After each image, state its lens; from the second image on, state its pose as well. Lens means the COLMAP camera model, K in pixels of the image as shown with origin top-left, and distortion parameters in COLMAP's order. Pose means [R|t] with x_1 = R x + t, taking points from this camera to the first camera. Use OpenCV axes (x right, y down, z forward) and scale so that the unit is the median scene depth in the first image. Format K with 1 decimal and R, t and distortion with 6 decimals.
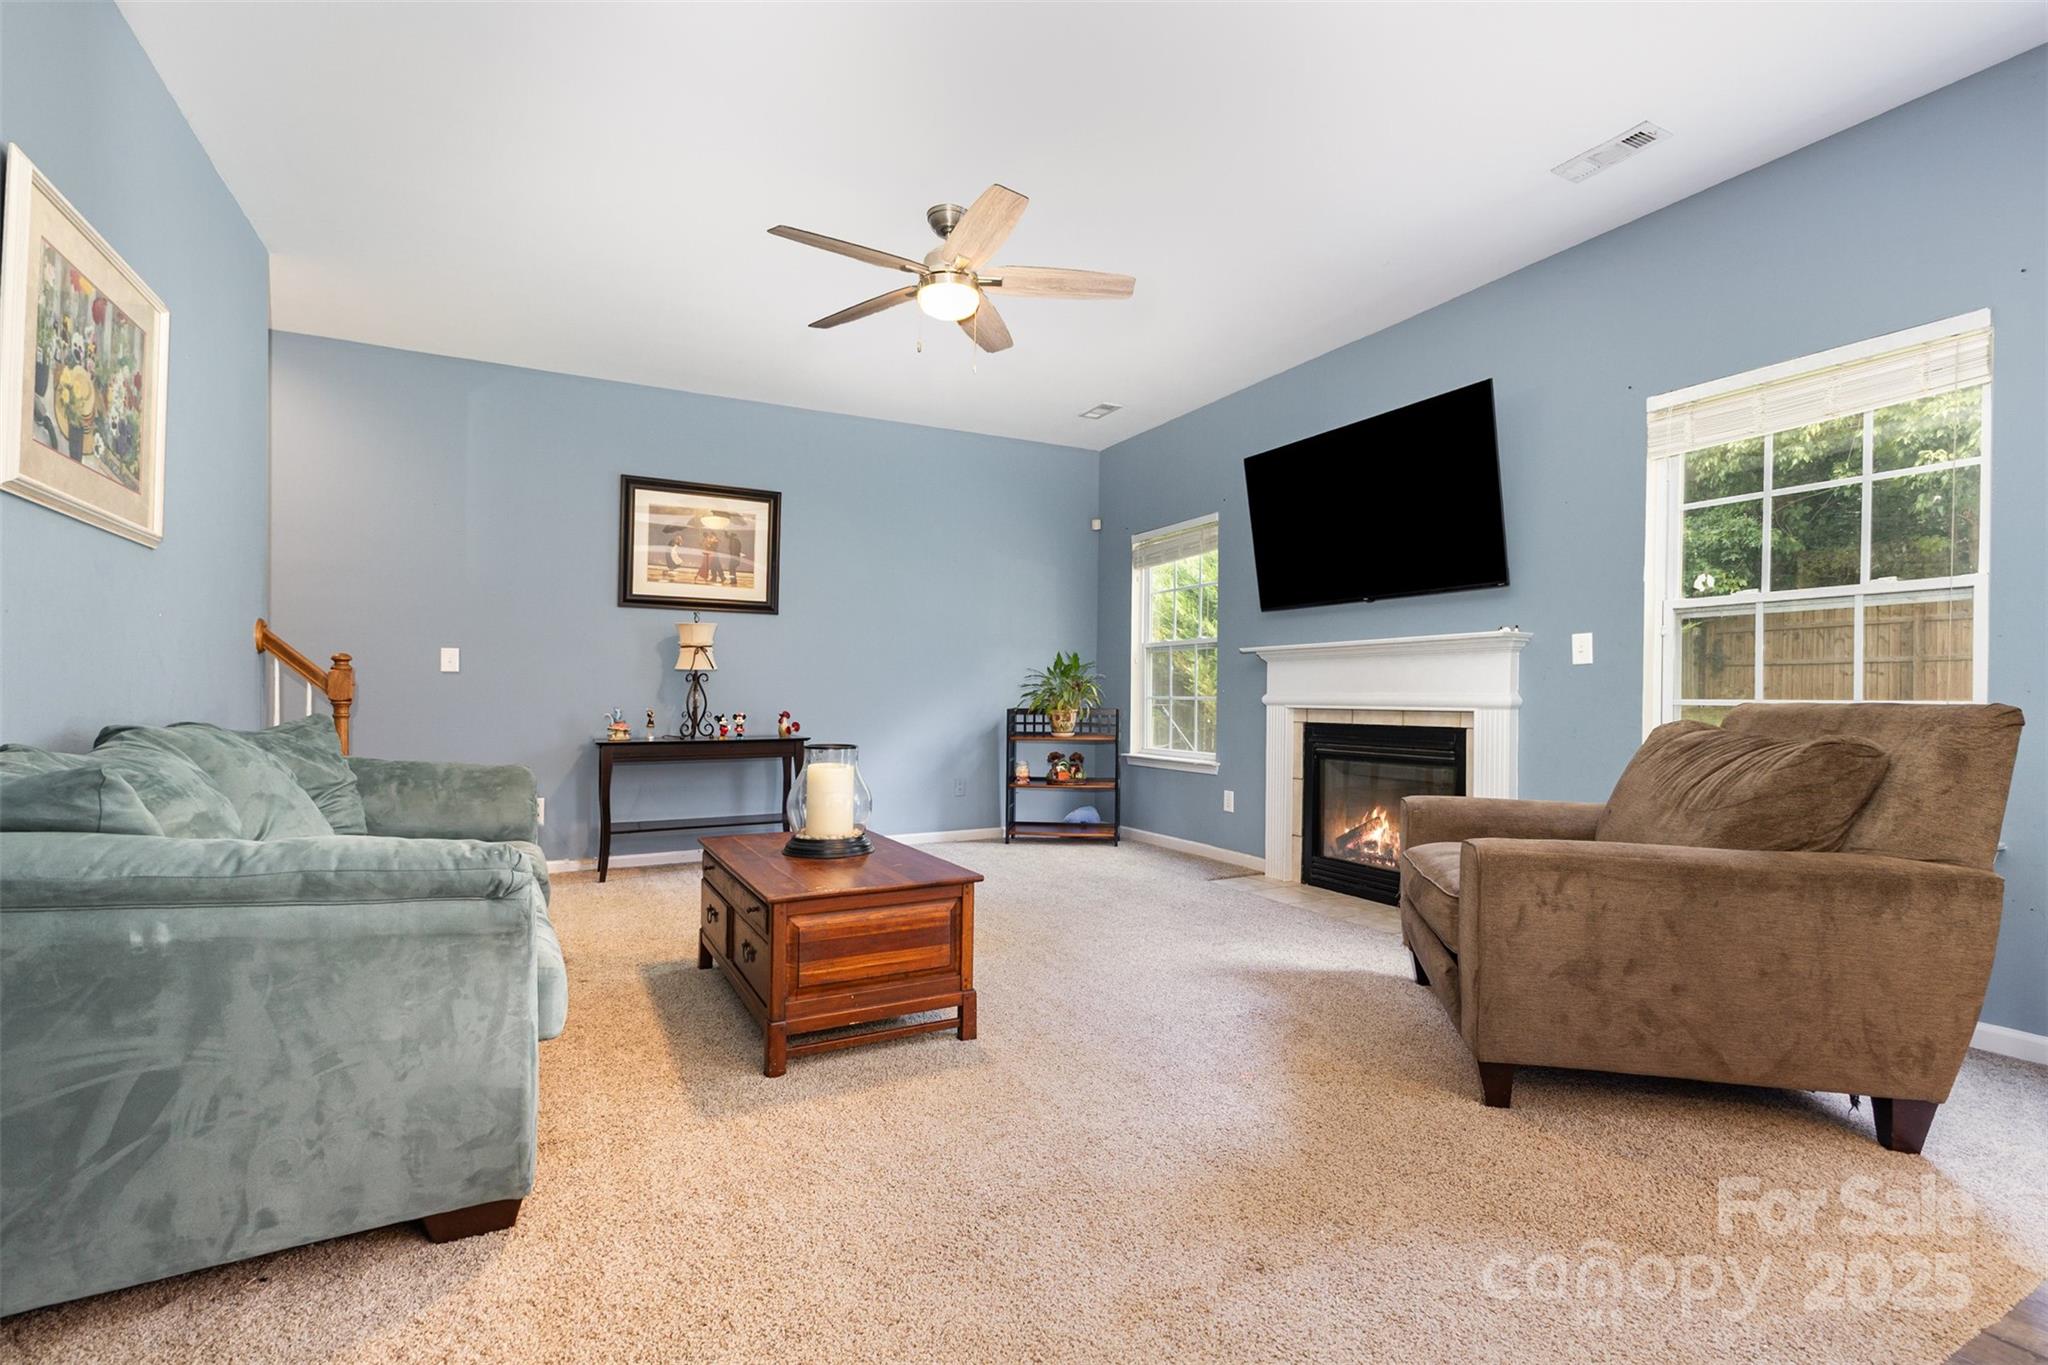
lens RADIAL K [[880.1, 0, 1026.4], [0, 880.1, 681.4], [0, 0, 1]] dist [-0.001775, -0.000701]
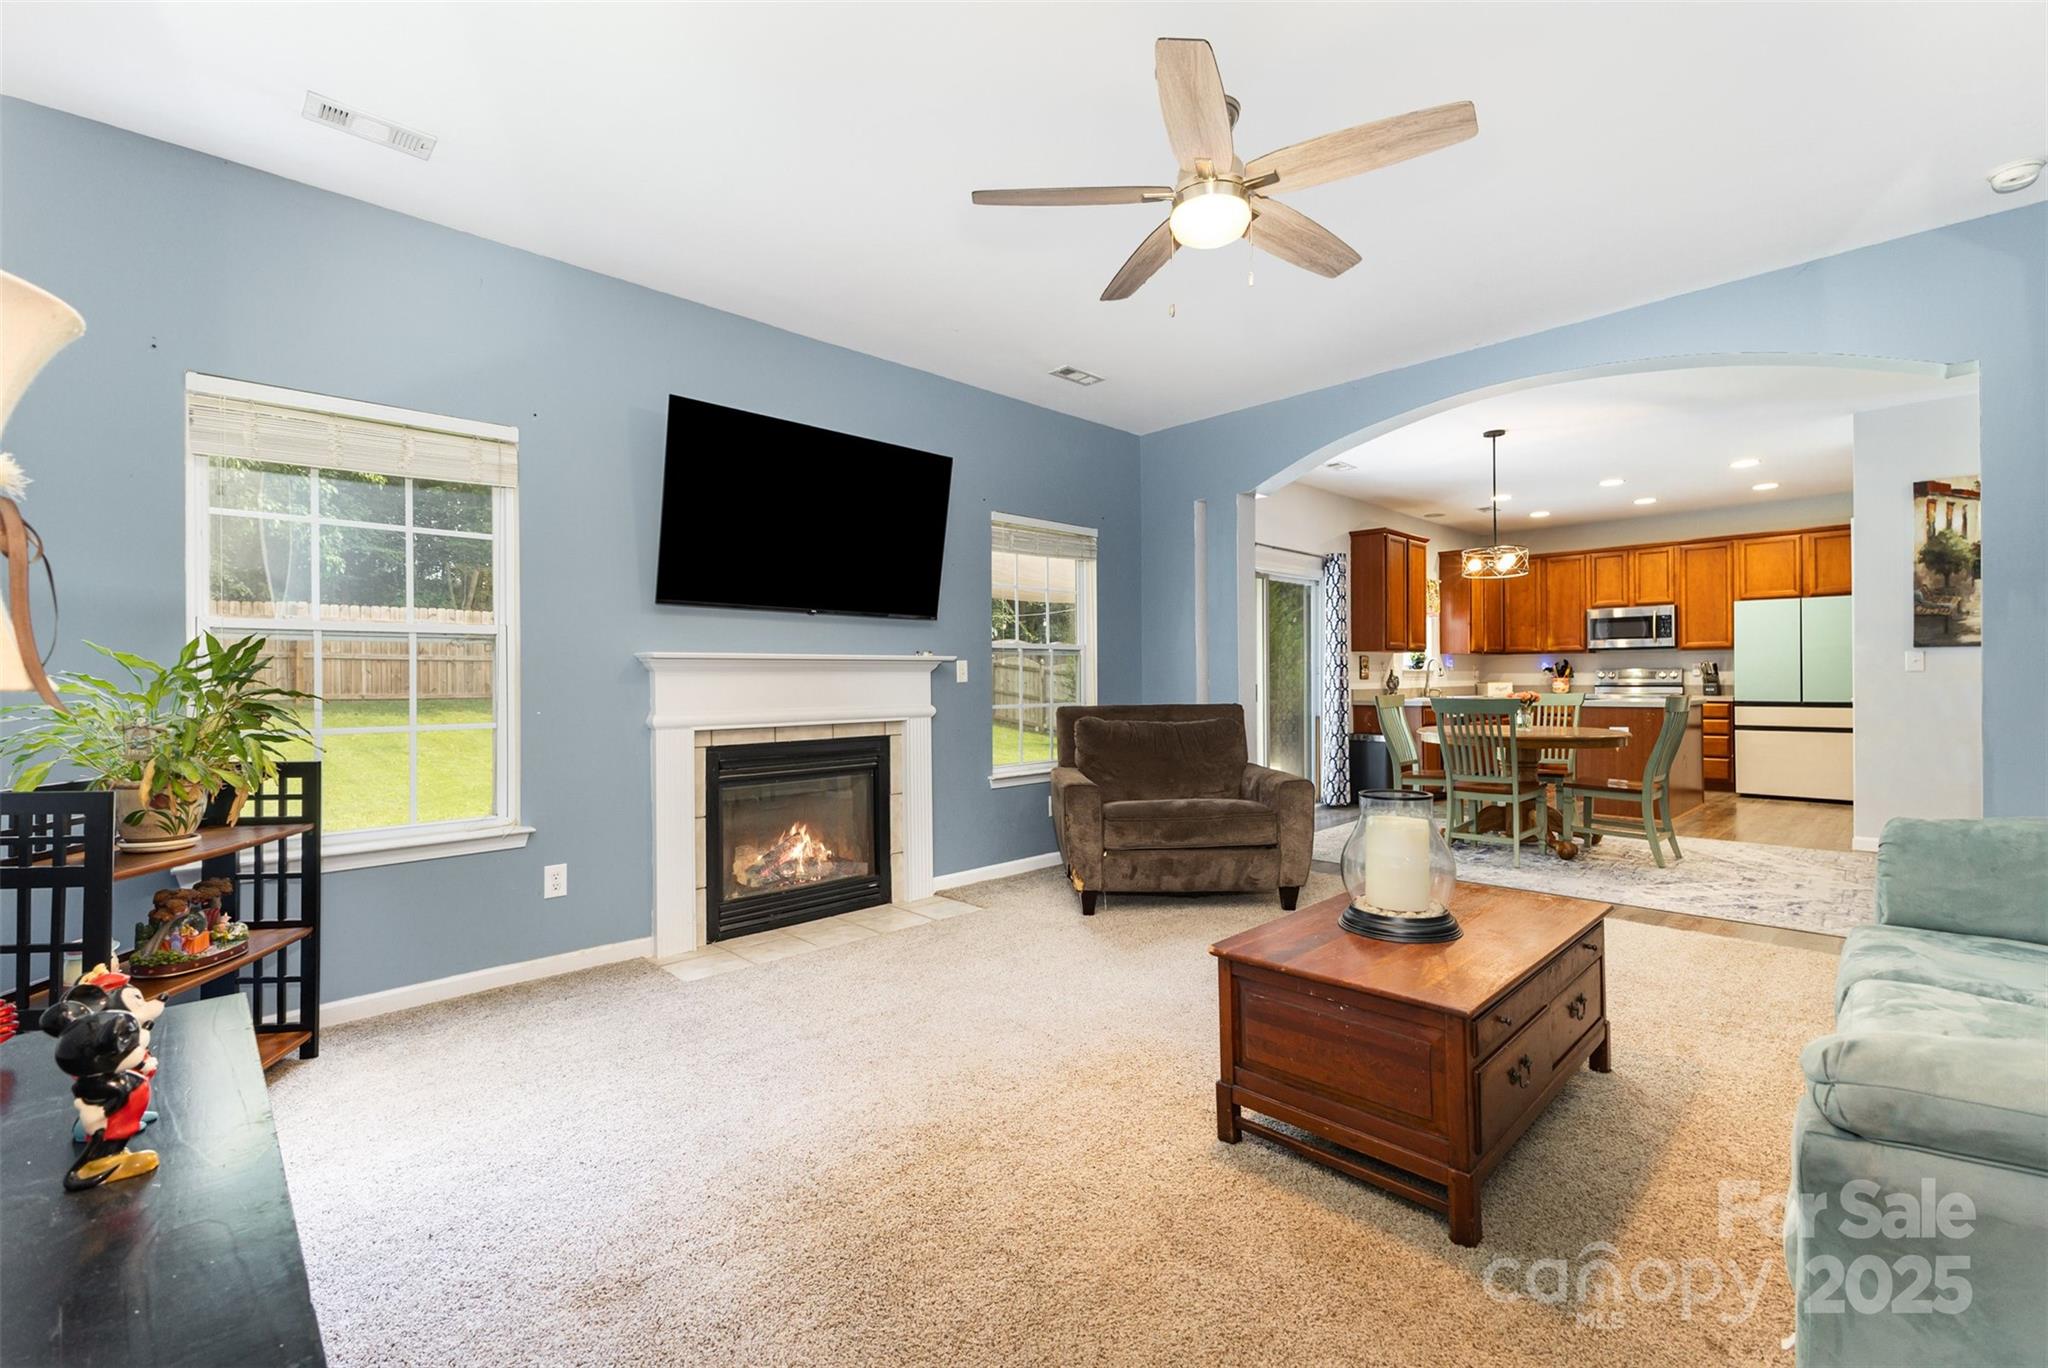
lens RADIAL K [[880.1, 0, 1018.3], [0, 880.1, 686.1], [0, 0, 1]] dist [-0.001775, -0.000701]
pose [[-0.249647, -0.001495, 0.968336, -0.580435], [-0.002804, 0.999996, 0.000821, -0.011619], [-0.968333, -0.002511, -0.249650, 0.978874]]
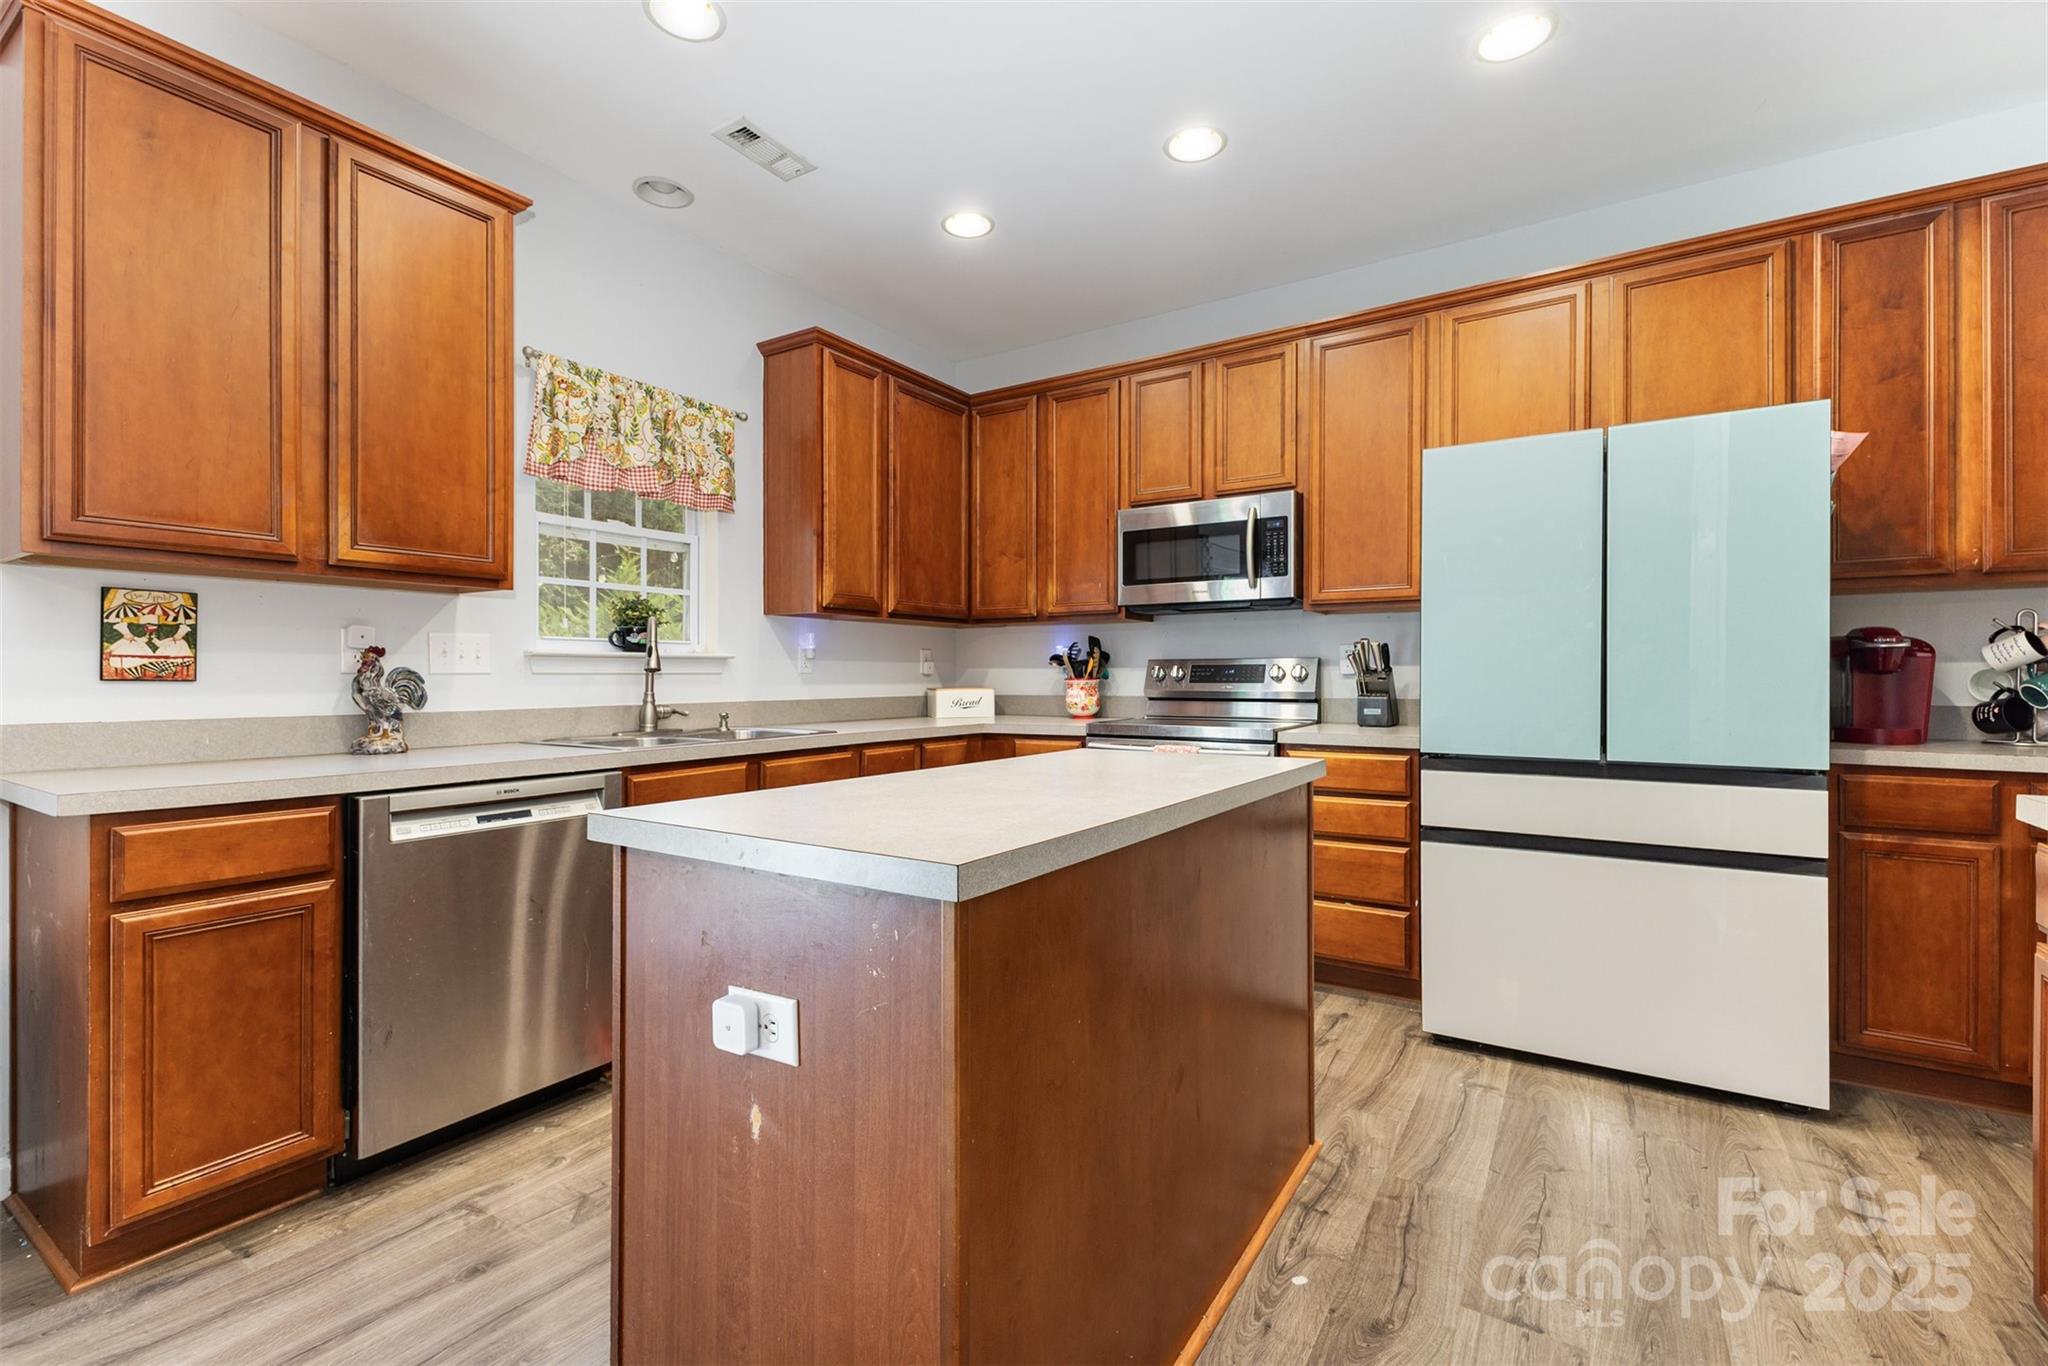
lens RADIAL K [[880.1, 0, 1032.3], [0, 880.1, 693.5], [0, 0, 1]] dist [-0.001775, -0.000701]
pose [[-0.473404, -0.011278, 0.880773, -0.321321], [-0.007550, 0.999933, 0.008745, -0.015586], [-0.880813, -0.002510, -0.473458, 0.619184]]
